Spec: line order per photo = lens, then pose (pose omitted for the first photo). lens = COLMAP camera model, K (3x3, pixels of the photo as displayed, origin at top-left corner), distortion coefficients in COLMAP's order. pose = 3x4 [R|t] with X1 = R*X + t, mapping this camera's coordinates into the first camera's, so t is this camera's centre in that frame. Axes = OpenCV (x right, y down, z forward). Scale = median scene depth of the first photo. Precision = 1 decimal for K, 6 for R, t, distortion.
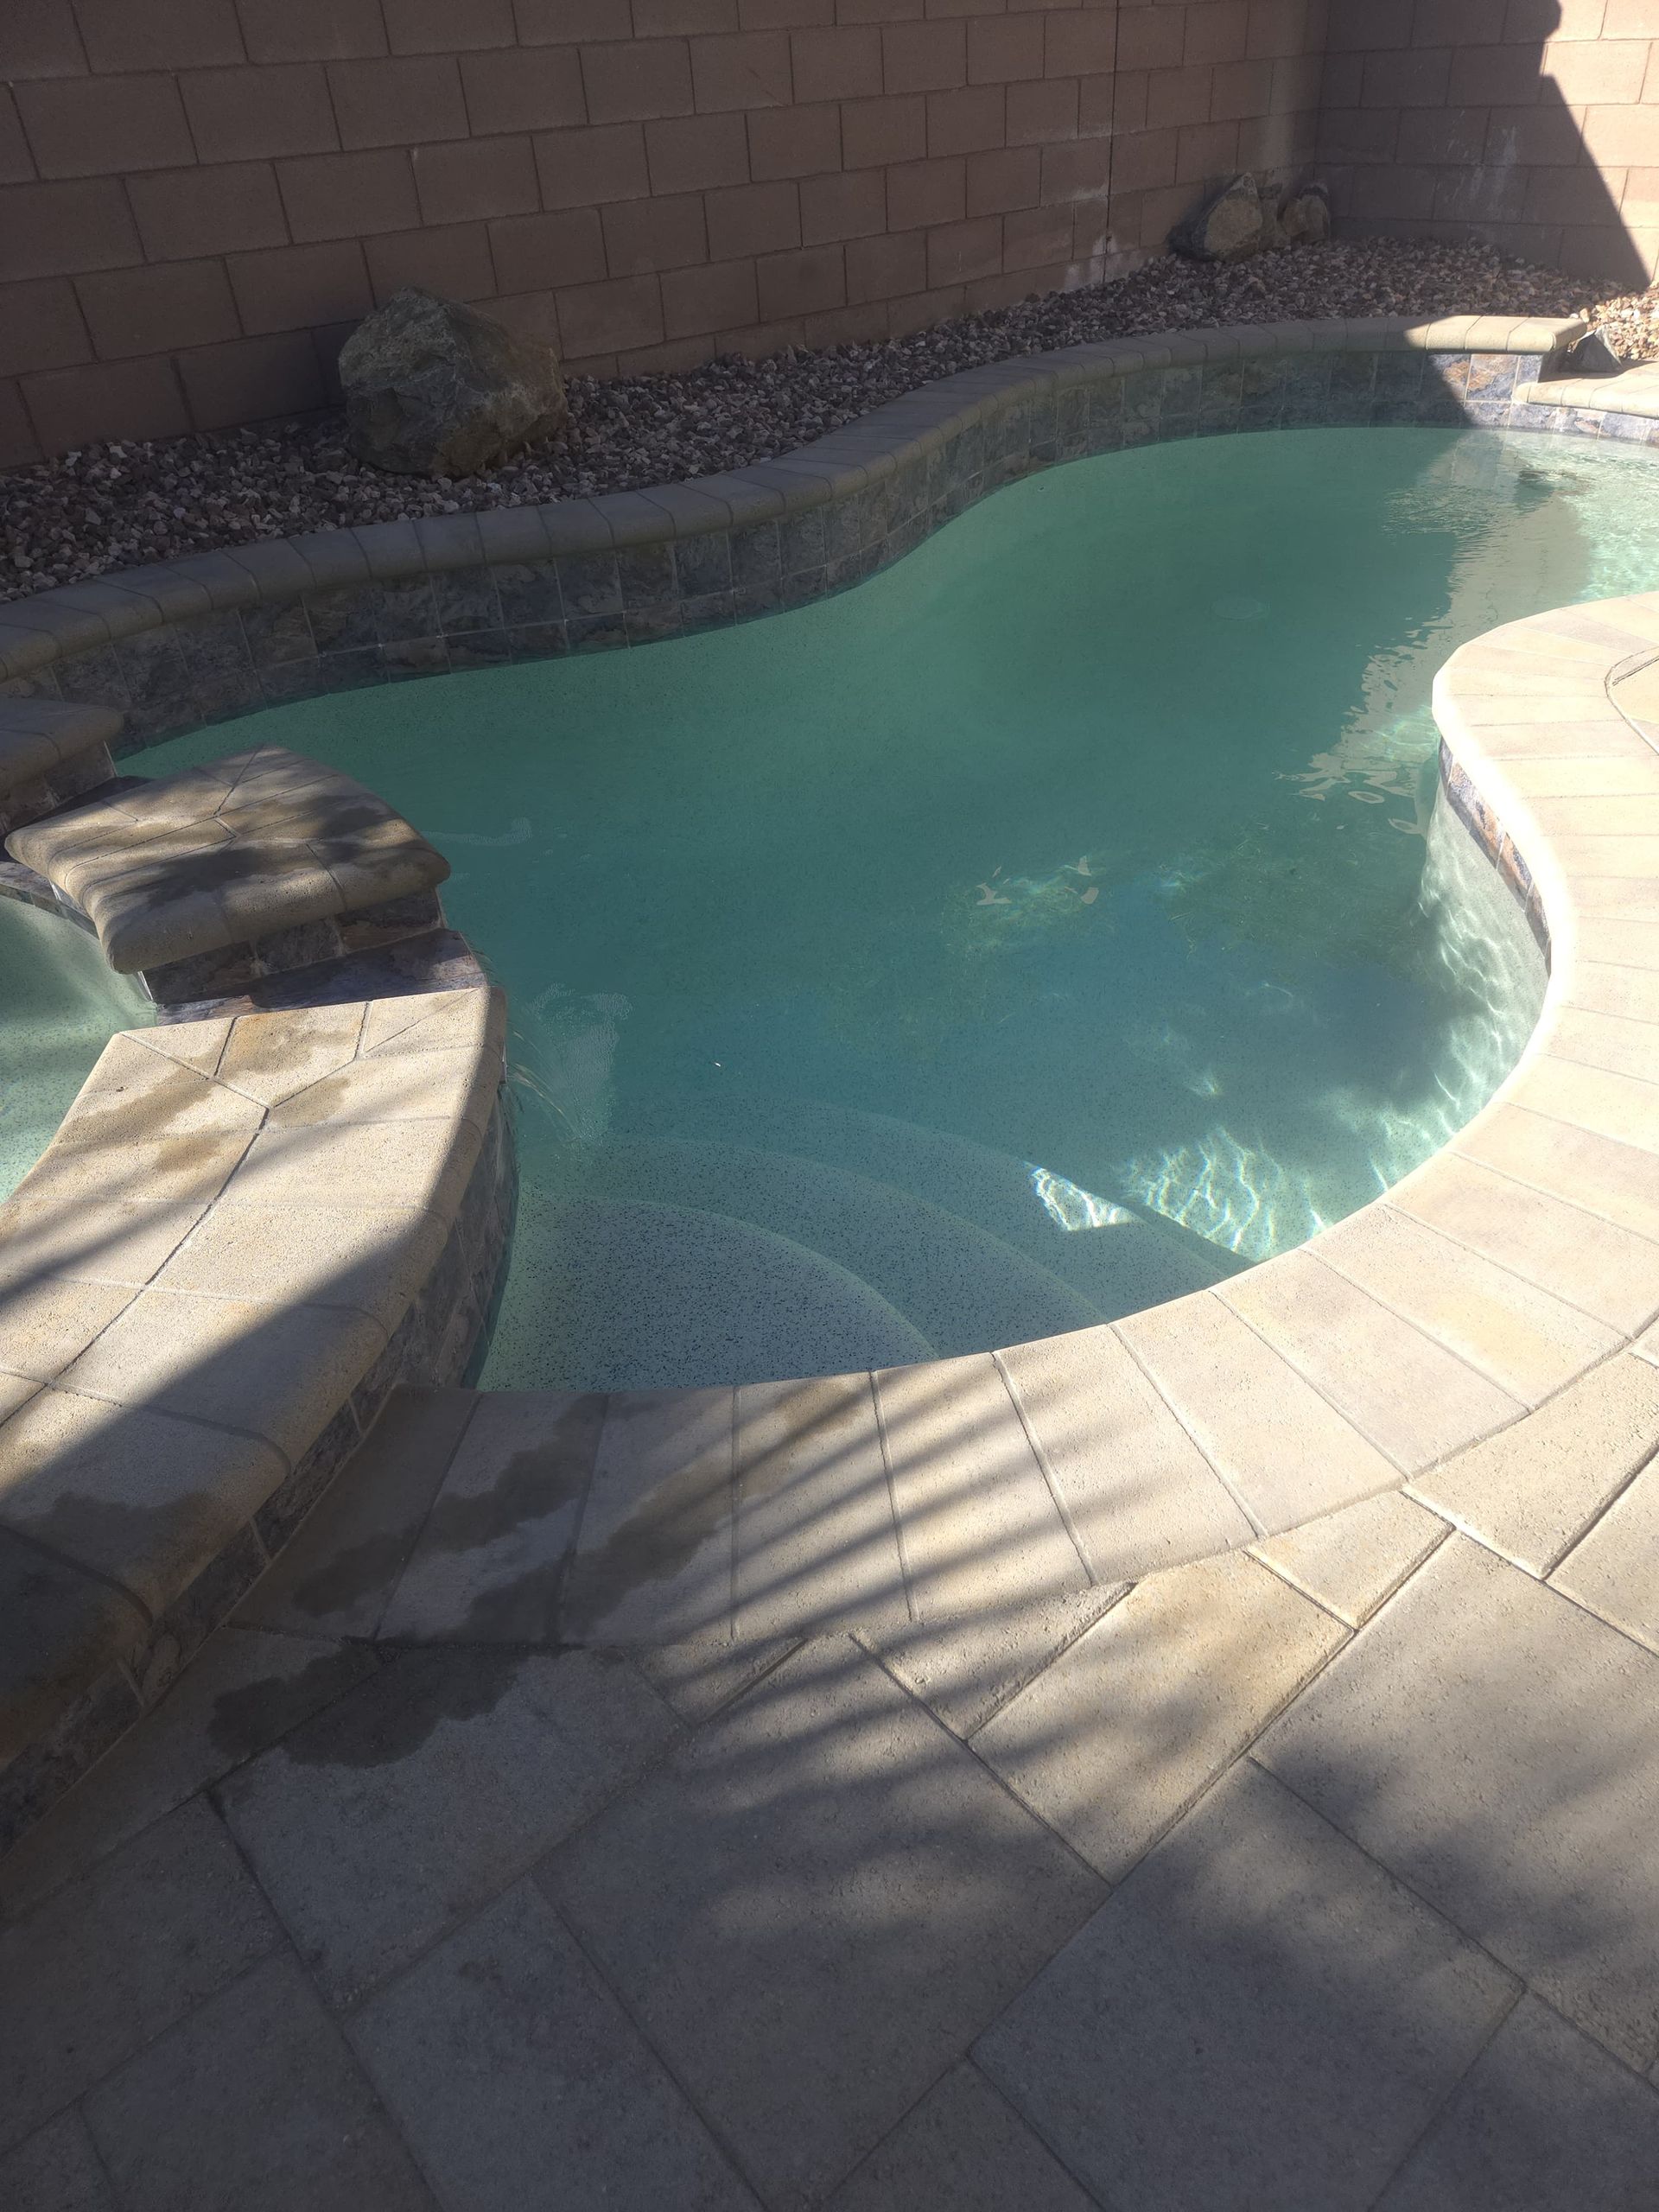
lens RADIAL K [[1507.0, 0, 869.1], [0, 1507.0, 1104.5], [0, 0, 1]] dist [0.083207, -0.078343]
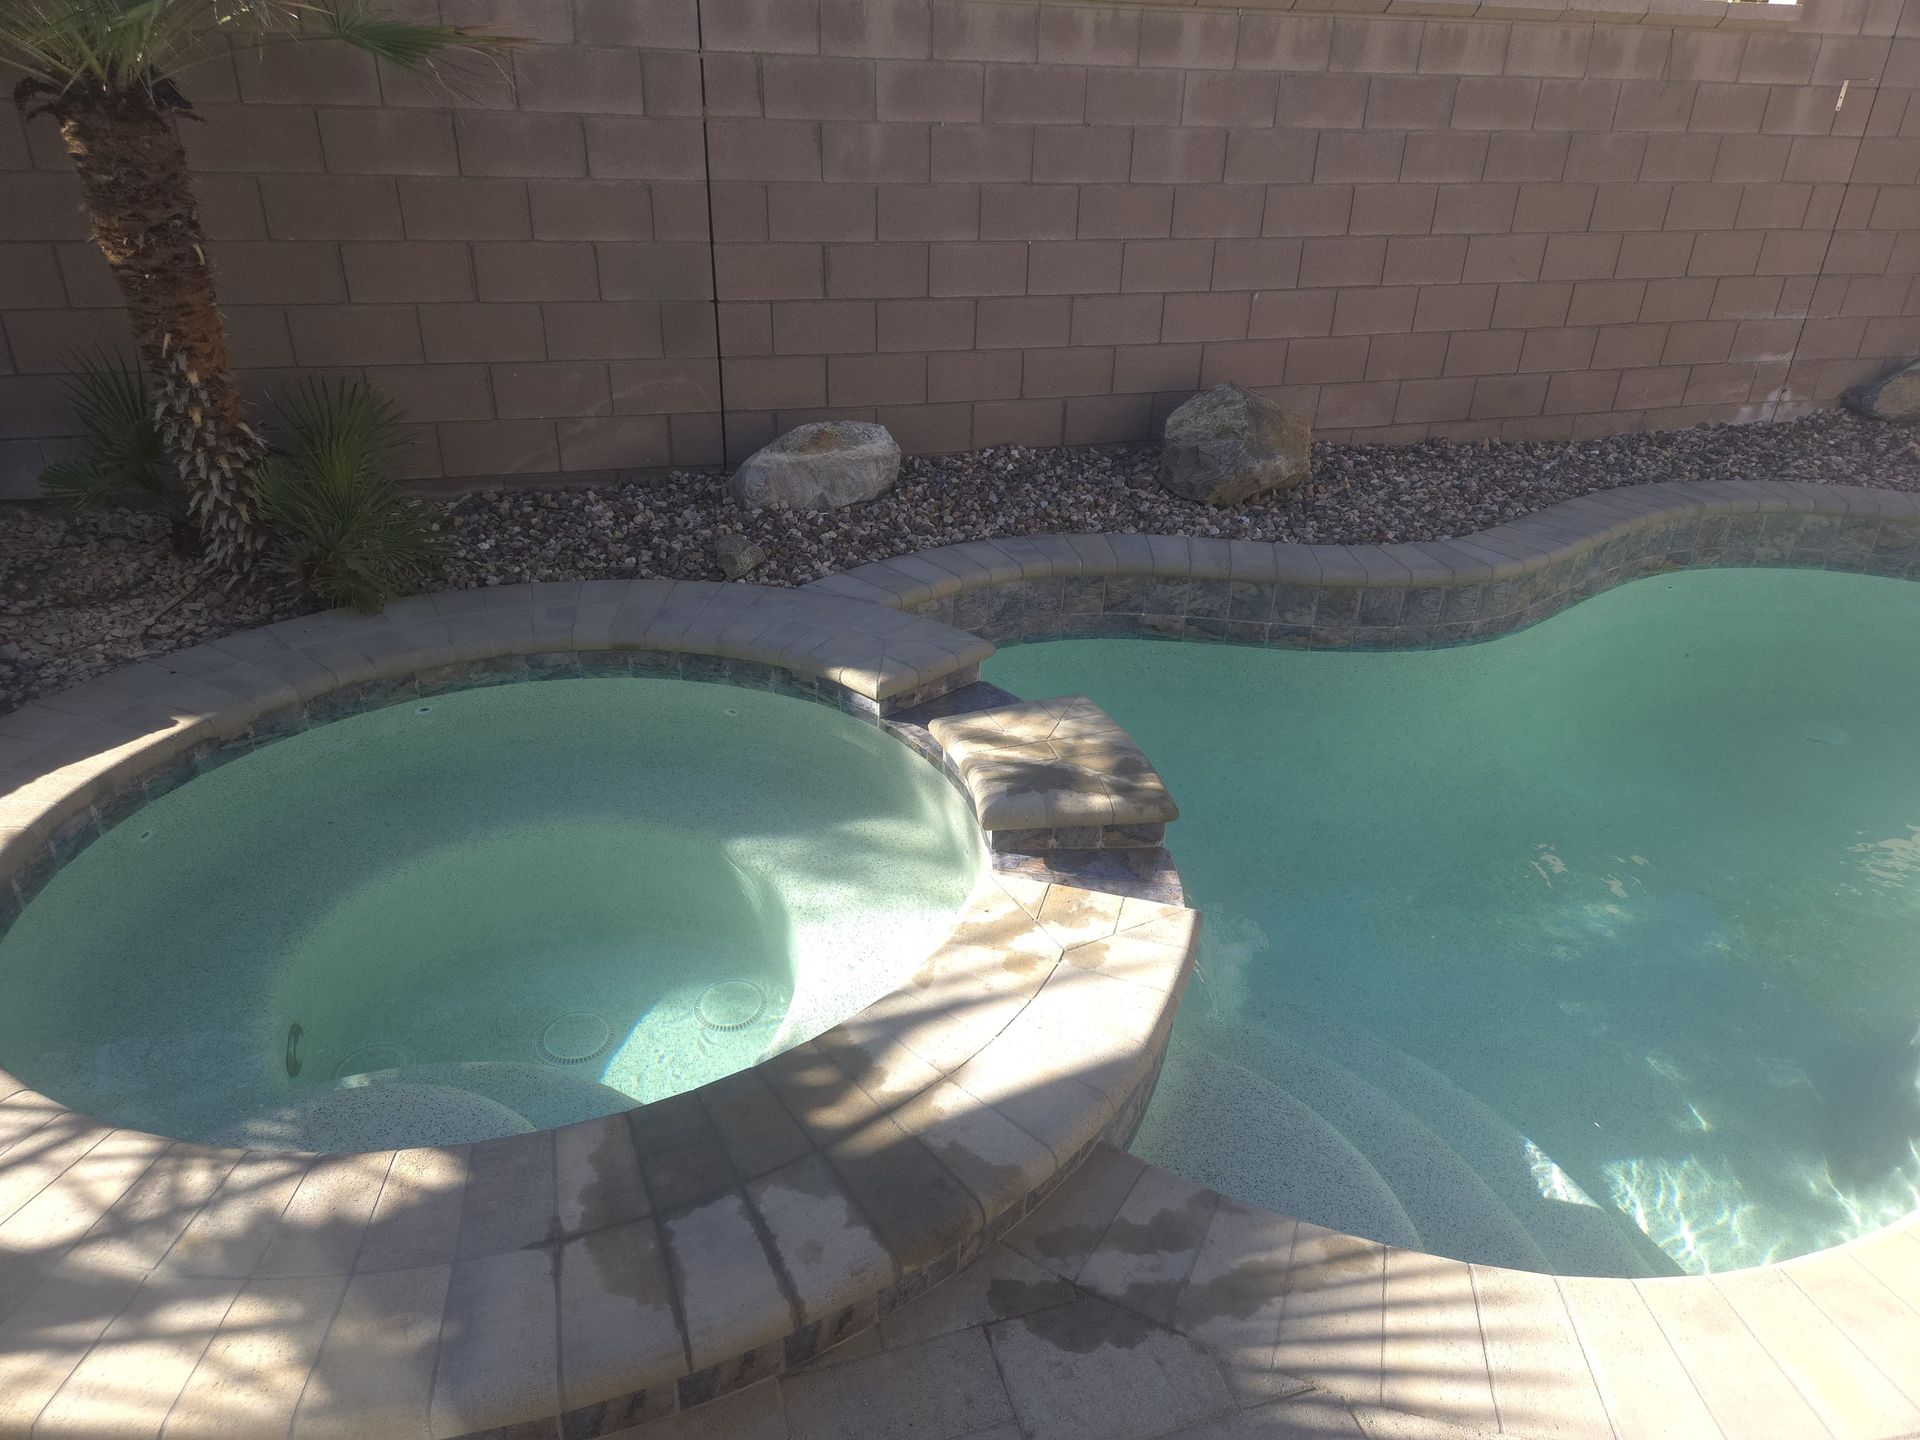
lens RADIAL K [[1305.0, 0, 970.4], [0, 1305.0, 700.1], [0, 0, 1]] dist [0.085127, -0.084369]
pose [[0.908782, 0.251437, -0.333009, -0.026751], [-0.302806, 0.946482, -0.111719, -0.027367], [0.287097, 0.202366, 0.936282, -0.195730]]
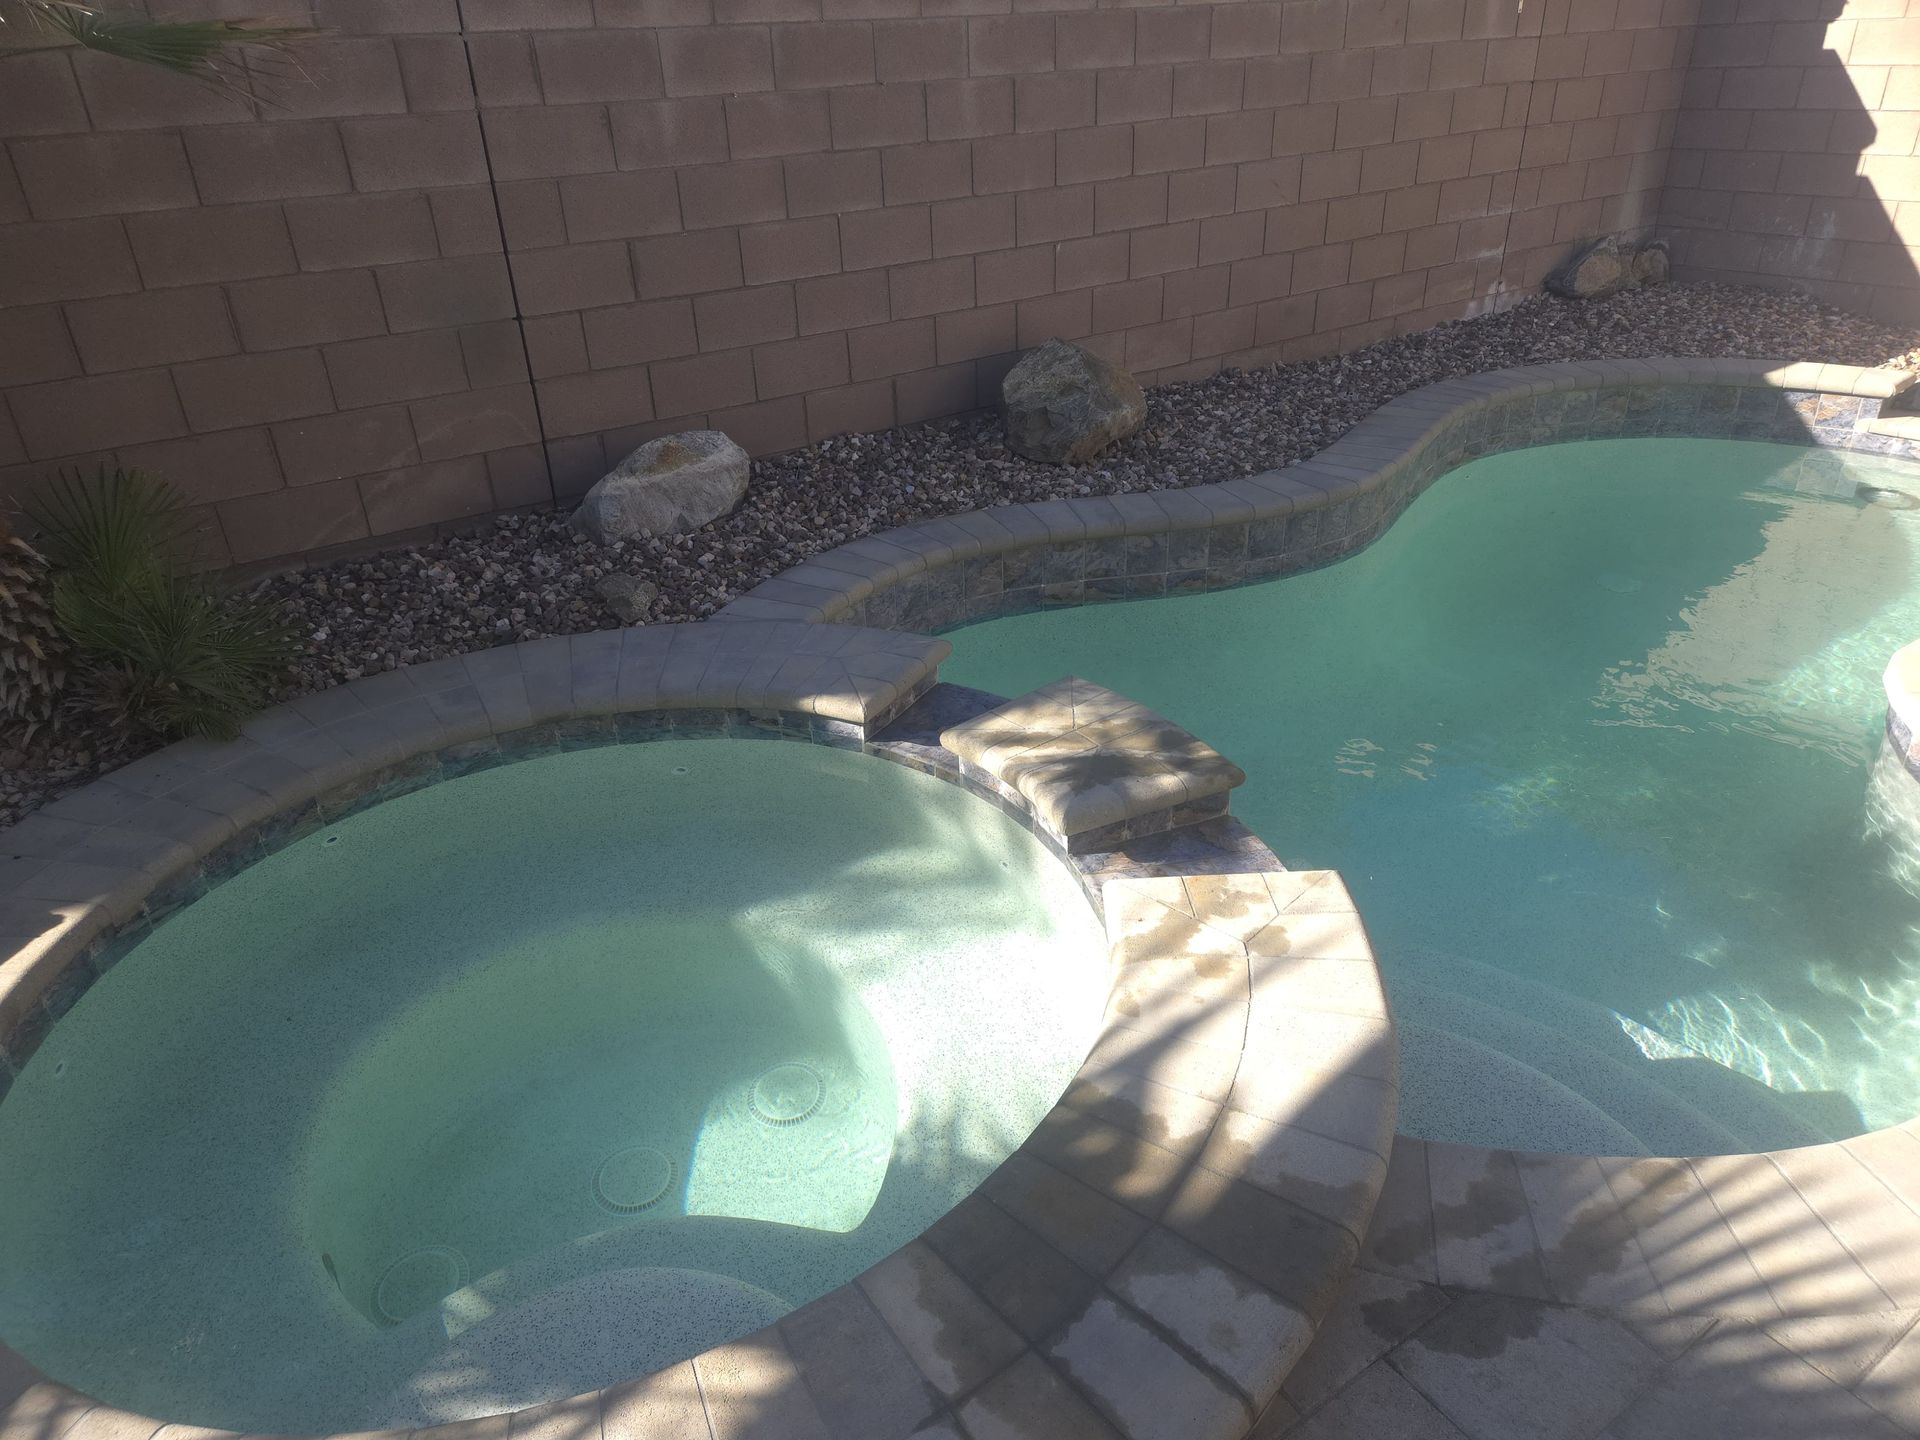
lens RADIAL K [[1308.1, 0, 960.0], [0, 1308.1, 720.0], [0, 0, 1]] dist [0.083207, -0.078343]
pose [[0.990542, 0.074219, -0.115402, -0.222365], [-0.088995, 0.987687, -0.128667, -0.009695], [0.104431, 0.137721, 0.984950, -0.183683]]
